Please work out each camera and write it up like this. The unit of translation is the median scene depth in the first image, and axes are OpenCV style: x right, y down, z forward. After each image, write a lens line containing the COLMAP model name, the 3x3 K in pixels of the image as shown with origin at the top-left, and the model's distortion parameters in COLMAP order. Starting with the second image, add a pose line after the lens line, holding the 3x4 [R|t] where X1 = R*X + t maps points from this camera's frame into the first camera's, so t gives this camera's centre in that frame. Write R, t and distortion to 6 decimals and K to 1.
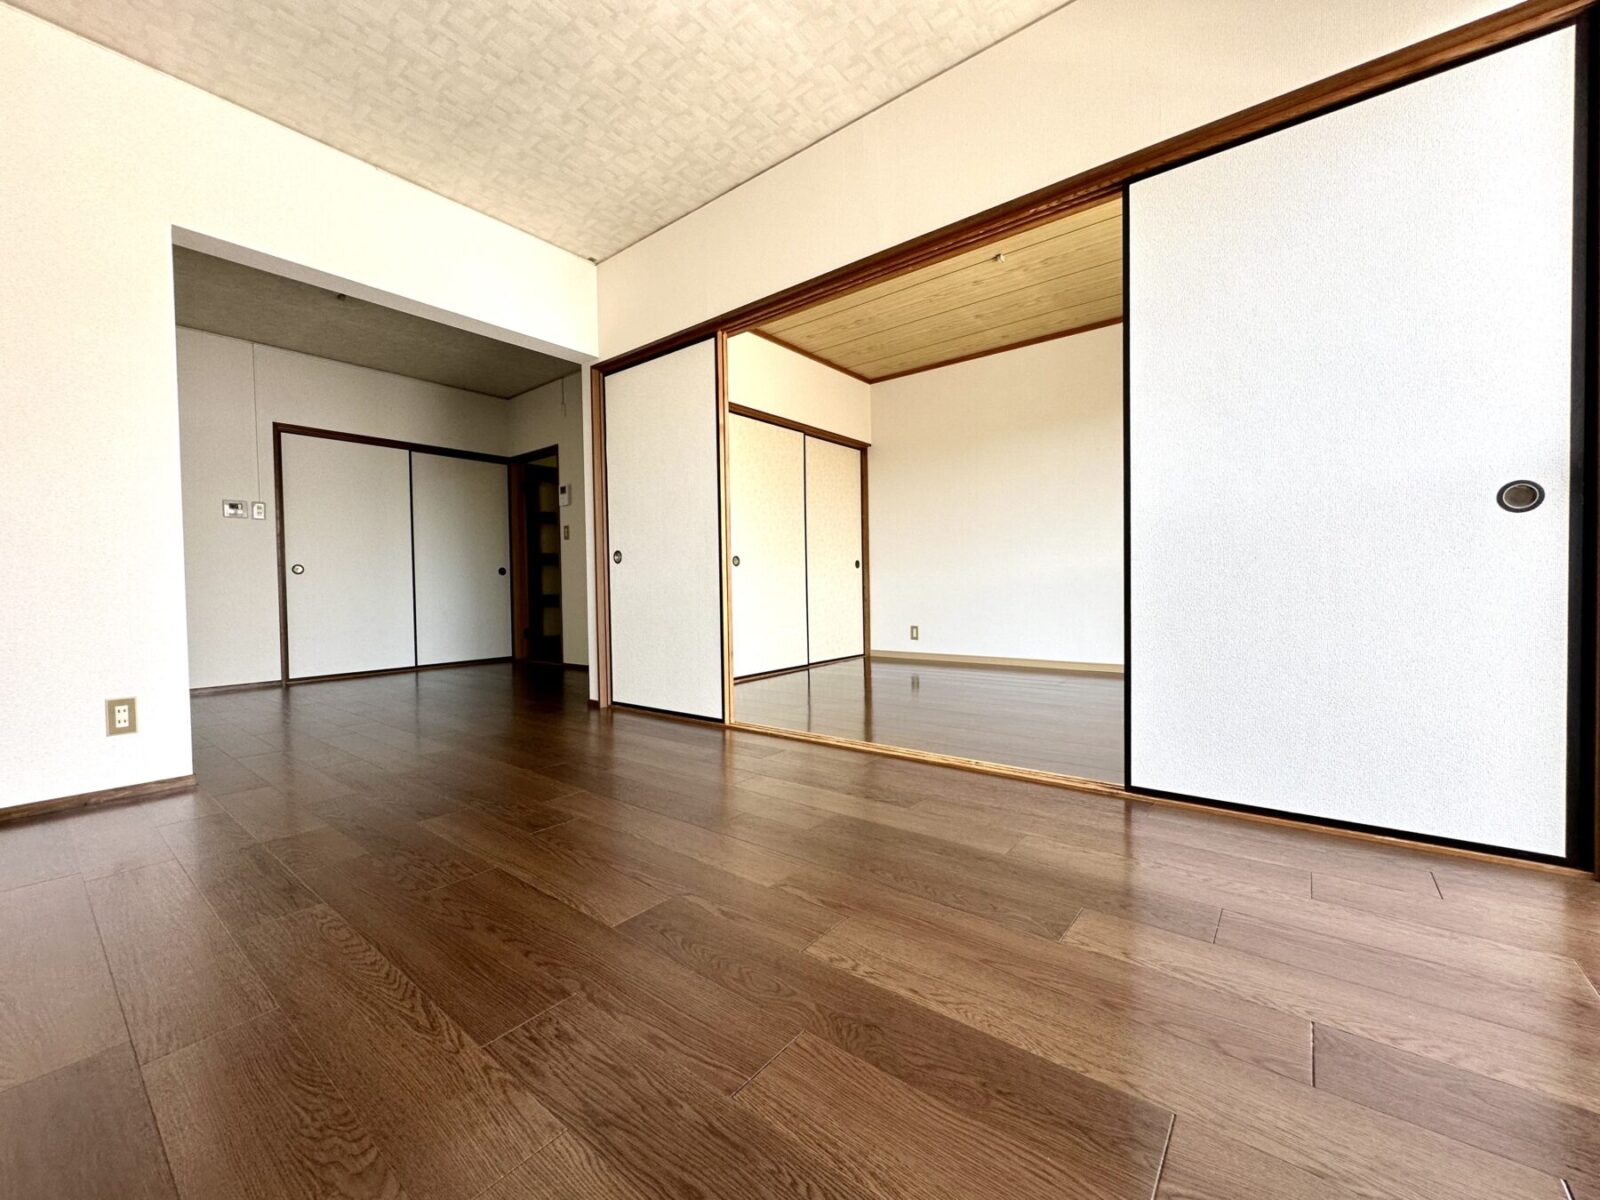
lens RADIAL K [[638.4, 0, 800.2], [0, 638.4, 598.1], [0, 0, 1]] dist [0.001475, 0.000155]
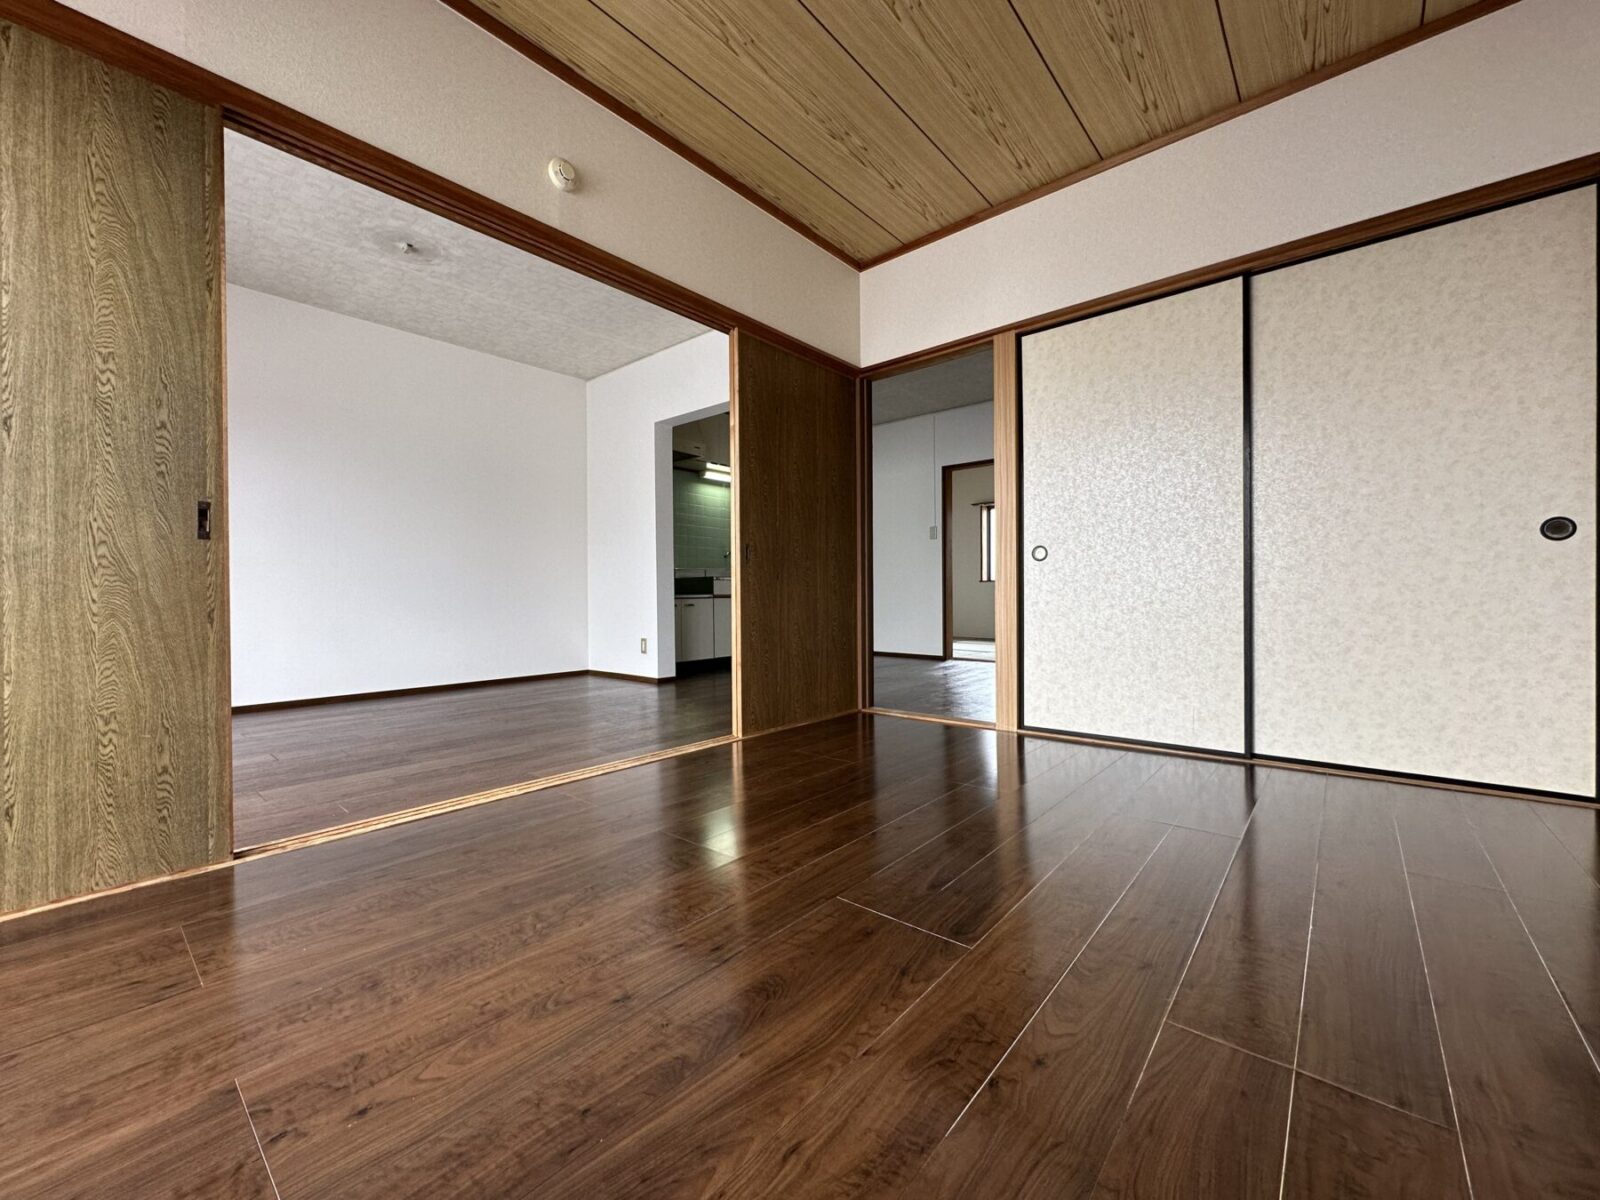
lens RADIAL K [[638.4, 0, 800.2], [0, 638.4, 598.1], [0, 0, 1]] dist [0.001475, 0.000155]
pose [[-0.042549, 0.022834, -0.998833, 0.861302], [-0.014293, 0.999623, 0.023460, -0.036115], [0.998992, 0.015275, -0.042206, 1.163411]]
